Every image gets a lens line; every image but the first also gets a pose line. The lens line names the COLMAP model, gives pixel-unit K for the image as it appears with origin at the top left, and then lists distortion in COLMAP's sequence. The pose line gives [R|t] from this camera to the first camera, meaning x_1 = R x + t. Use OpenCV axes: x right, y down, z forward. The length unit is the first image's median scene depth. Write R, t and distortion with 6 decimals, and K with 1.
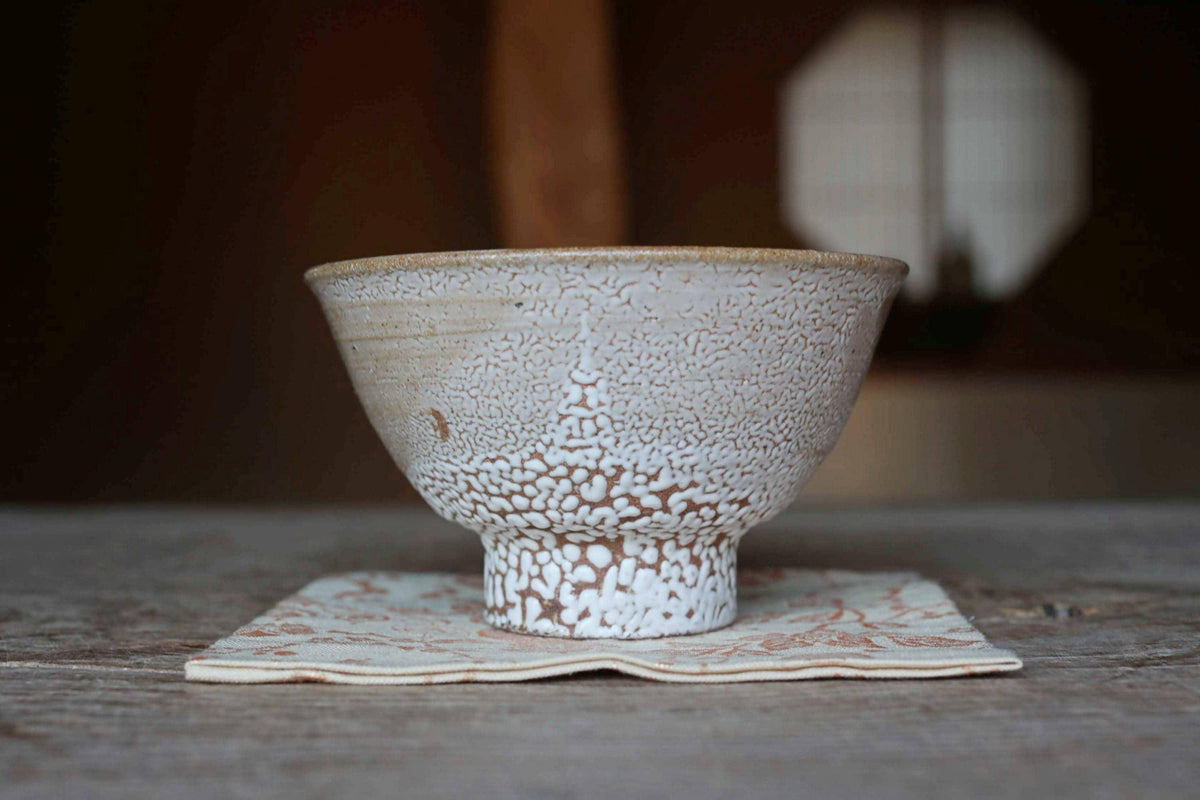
lens RADIAL K [[1913.1, 0, 577.4], [0, 1913.1, 383.5], [0, 0, 1]] dist [0.002750, 0.015860]
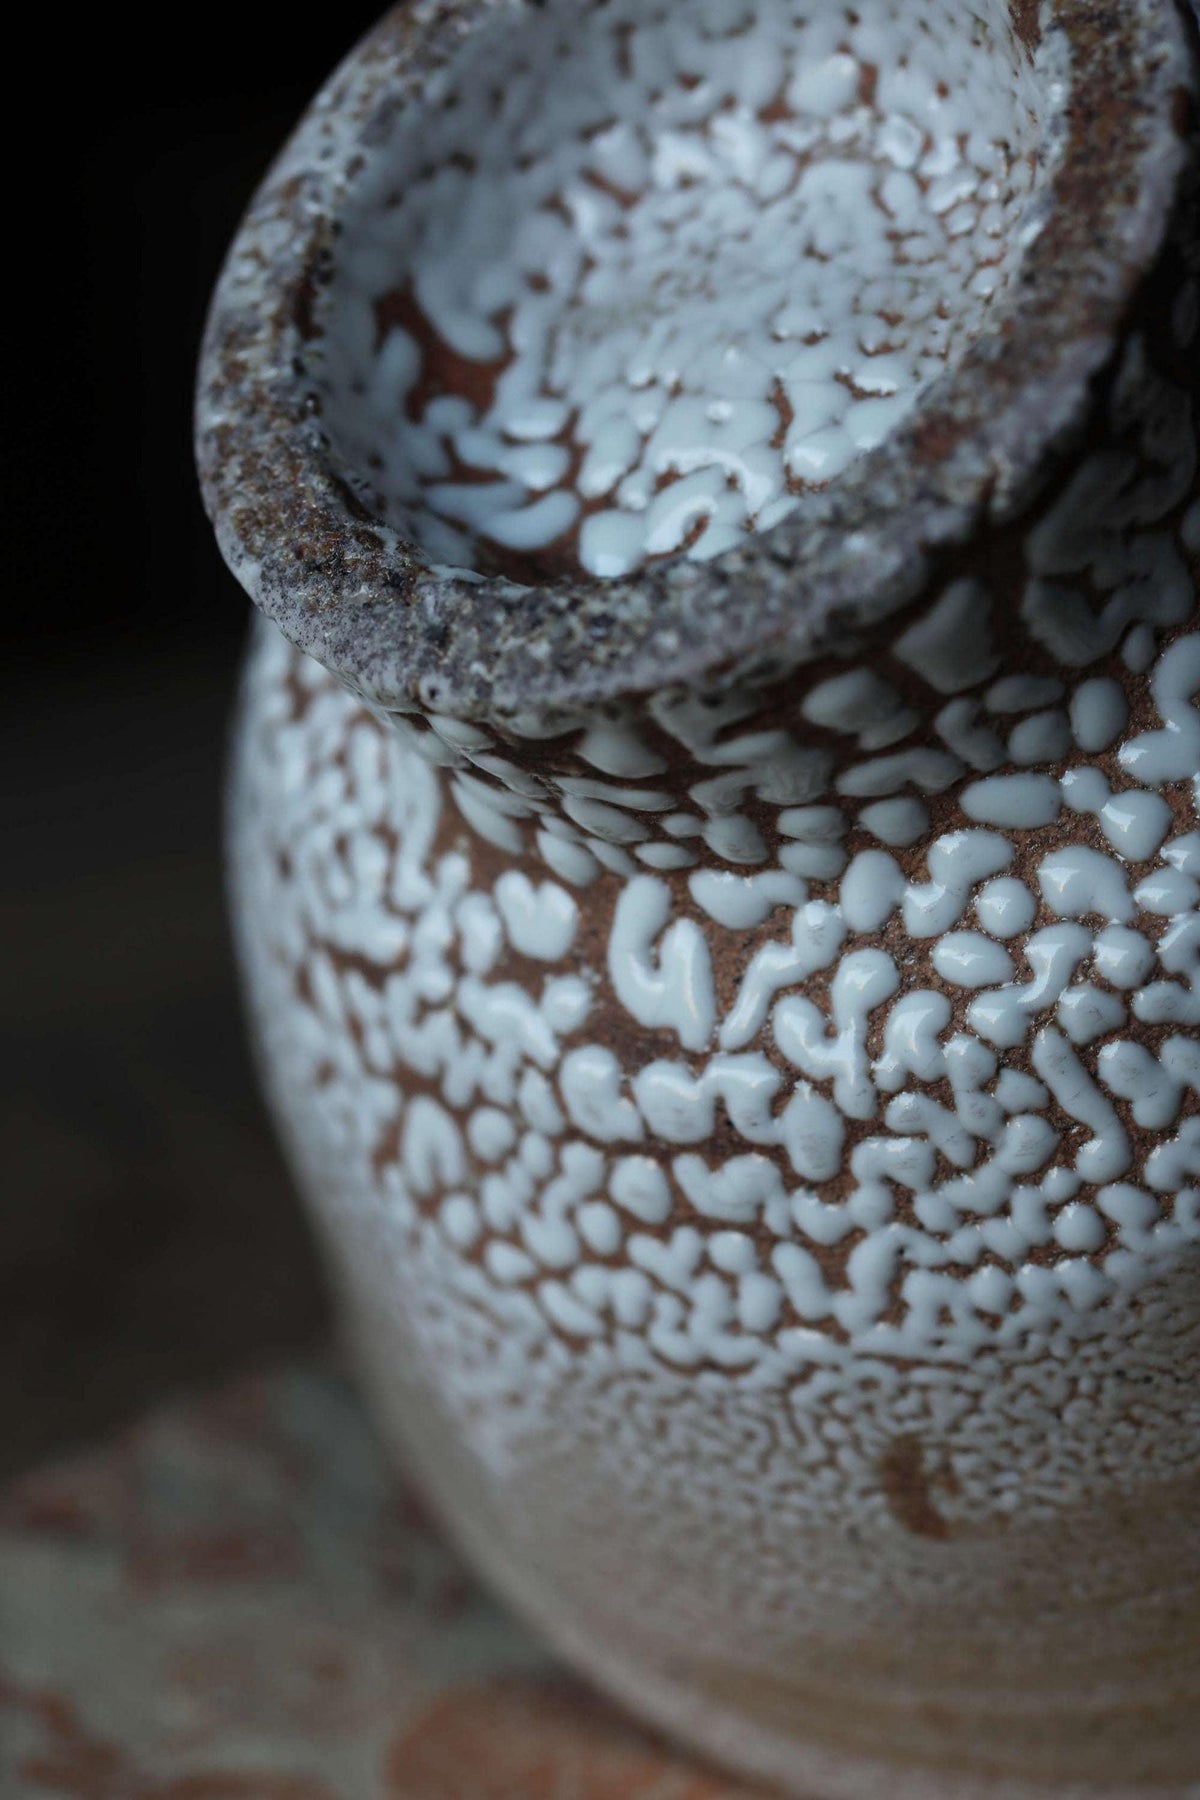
lens RADIAL K [[3095.6, 0, 600.0], [0, 3095.6, 900.0], [0, 0, 1]] dist [0.051836, 0.123788]
pose [[-0.610599, -0.494255, 0.618774, -0.280142], [-0.432318, -0.446616, -0.783349, 0.430176], [0.663528, -0.745819, 0.059028, 1.023215]]
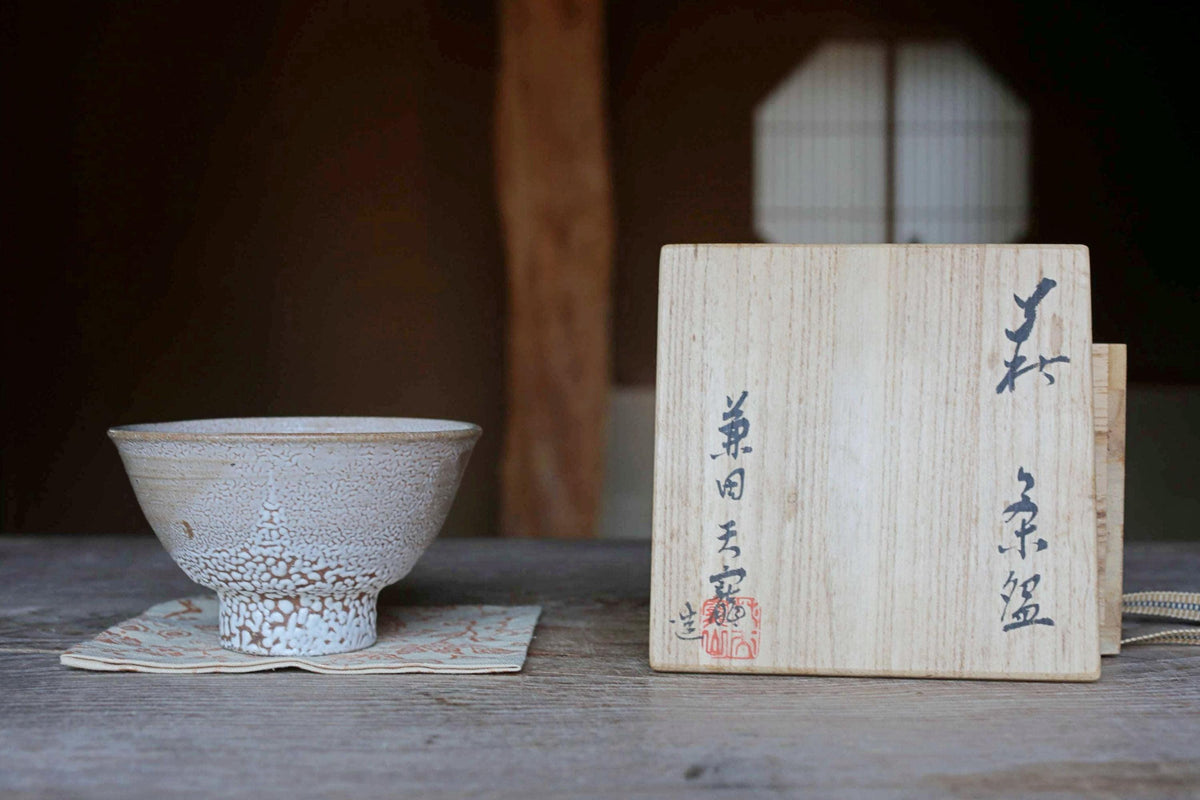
lens RADIAL K [[2063.7, 0, 571.6], [0, 2063.7, 404.8], [0, 0, 1]] dist [0.051836, 0.123788]
pose [[0.997349, 0.010677, 0.071981, 0.134166], [-0.013114, 0.999354, 0.033474, -0.155917], [-0.071577, -0.034330, 0.996844, -0.842576]]
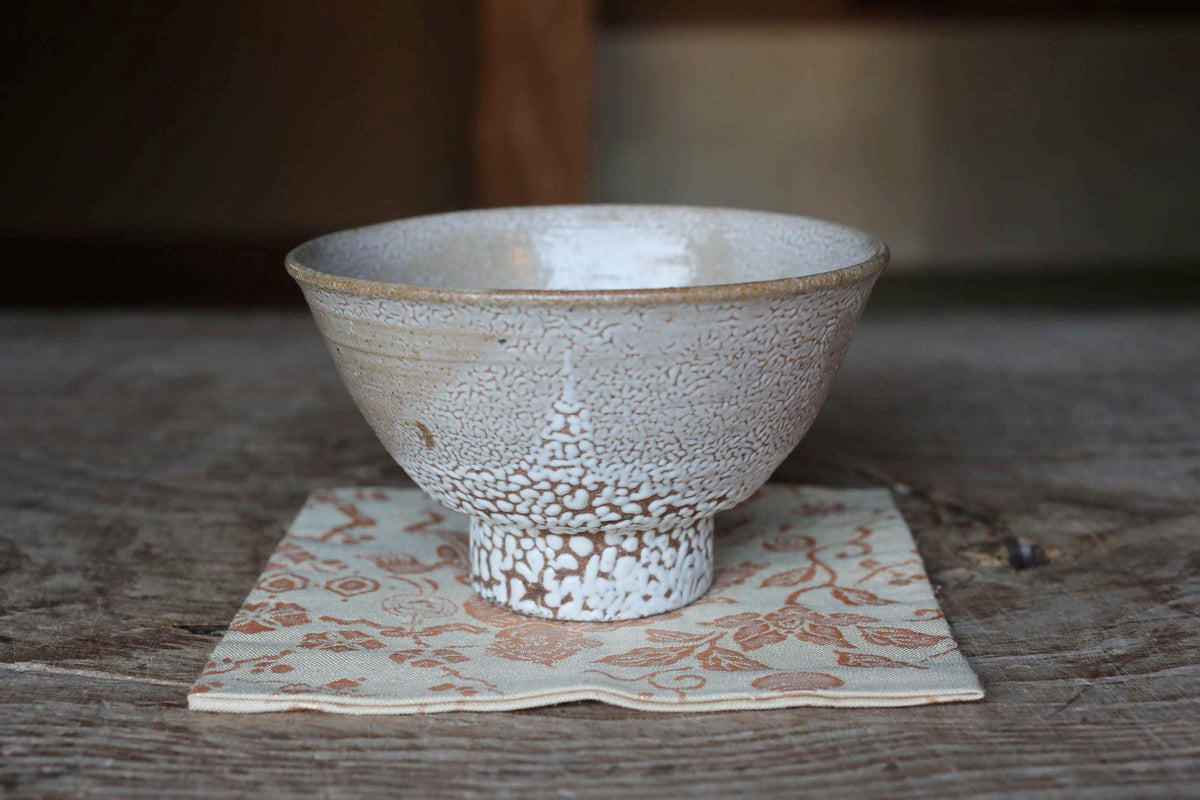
lens RADIAL K [[1913.1, 0, 577.4], [0, 1913.1, 383.5], [0, 0, 1]] dist [0.002750, 0.015860]
pose [[0.999899, -0.004555, 0.013481, -0.004451], [0.001546, 0.976551, 0.215281, -0.228651], [-0.014146, -0.215239, 0.976459, 0.009521]]
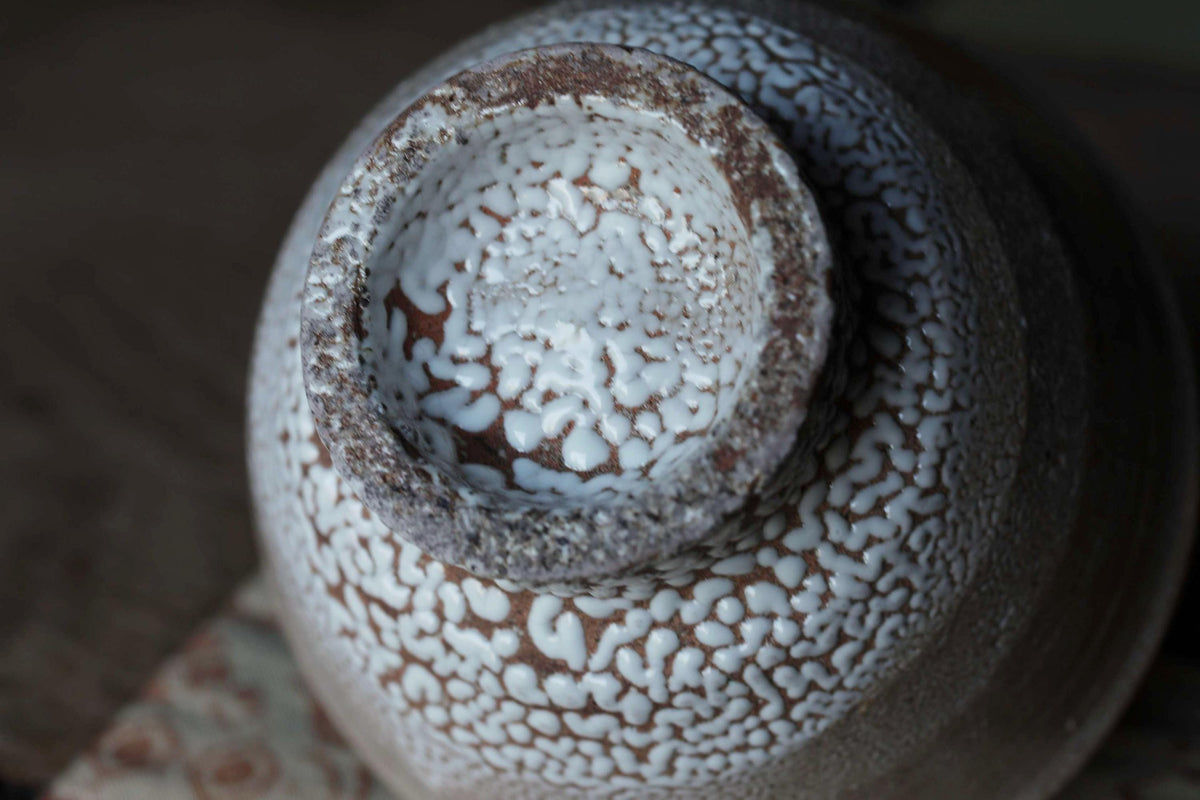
lens RADIAL K [[1913.1, 0, 577.4], [0, 1913.1, 383.5], [0, 0, 1]] dist [0.002750, 0.015860]
pose [[-0.759749, -0.575723, 0.302199, -0.151117], [-0.233116, -0.192691, -0.953167, 0.617925], [0.606991, -0.794615, 0.012187, 1.100849]]
